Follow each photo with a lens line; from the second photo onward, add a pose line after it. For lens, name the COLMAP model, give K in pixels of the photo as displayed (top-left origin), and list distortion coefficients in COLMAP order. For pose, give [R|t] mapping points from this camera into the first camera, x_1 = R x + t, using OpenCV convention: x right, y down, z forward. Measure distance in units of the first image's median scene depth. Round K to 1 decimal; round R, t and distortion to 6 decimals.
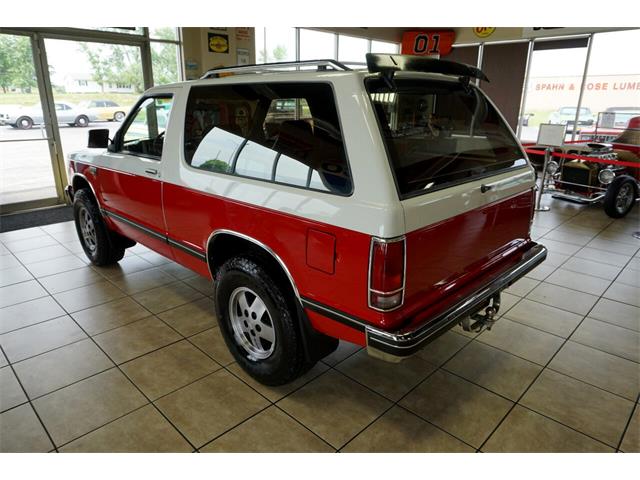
lens RADIAL K [[428.1, 0, 318.2], [0, 428.1, 240.0], [0, 0, 1]] dist [-0.036872, 0.027651]
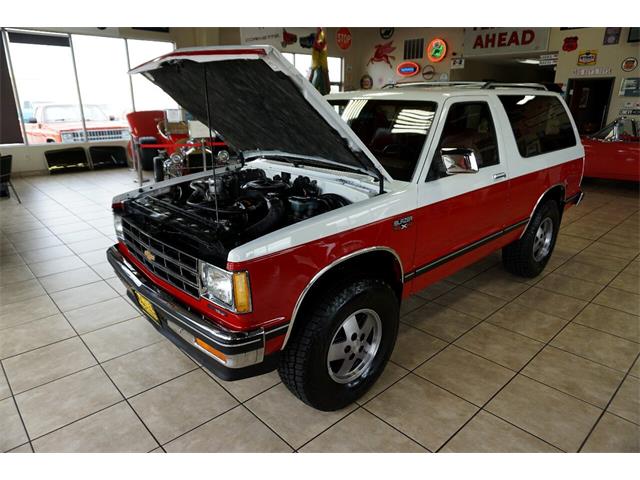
lens RADIAL K [[428.1, 0, 318.2], [0, 428.1, 240.0], [0, 0, 1]] dist [-0.036872, 0.027651]
pose [[0.042792, -0.322229, 0.945694, -1.729728], [0.311278, 0.903746, 0.293851, -0.553654], [-0.949355, 0.281799, 0.138976, 1.575328]]
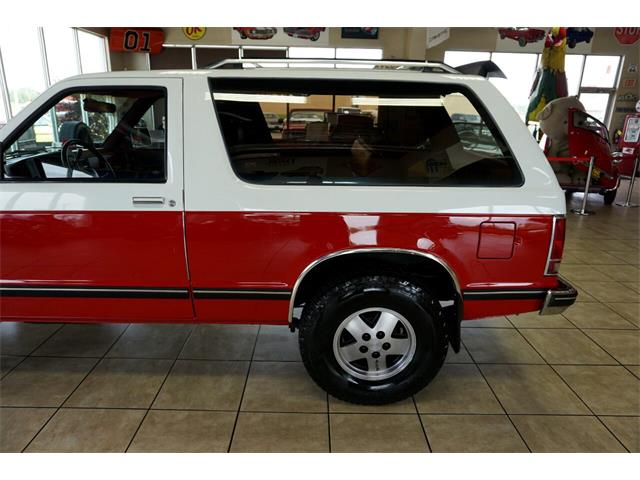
lens RADIAL K [[428.1, 0, 318.2], [0, 428.1, 240.0], [0, 0, 1]] dist [-0.036872, 0.027651]
pose [[0.710431, -0.203803, 0.673611, -0.797530], [0.206253, 0.975418, 0.077589, -0.116810], [-0.672865, 0.083813, 0.735002, 0.388100]]
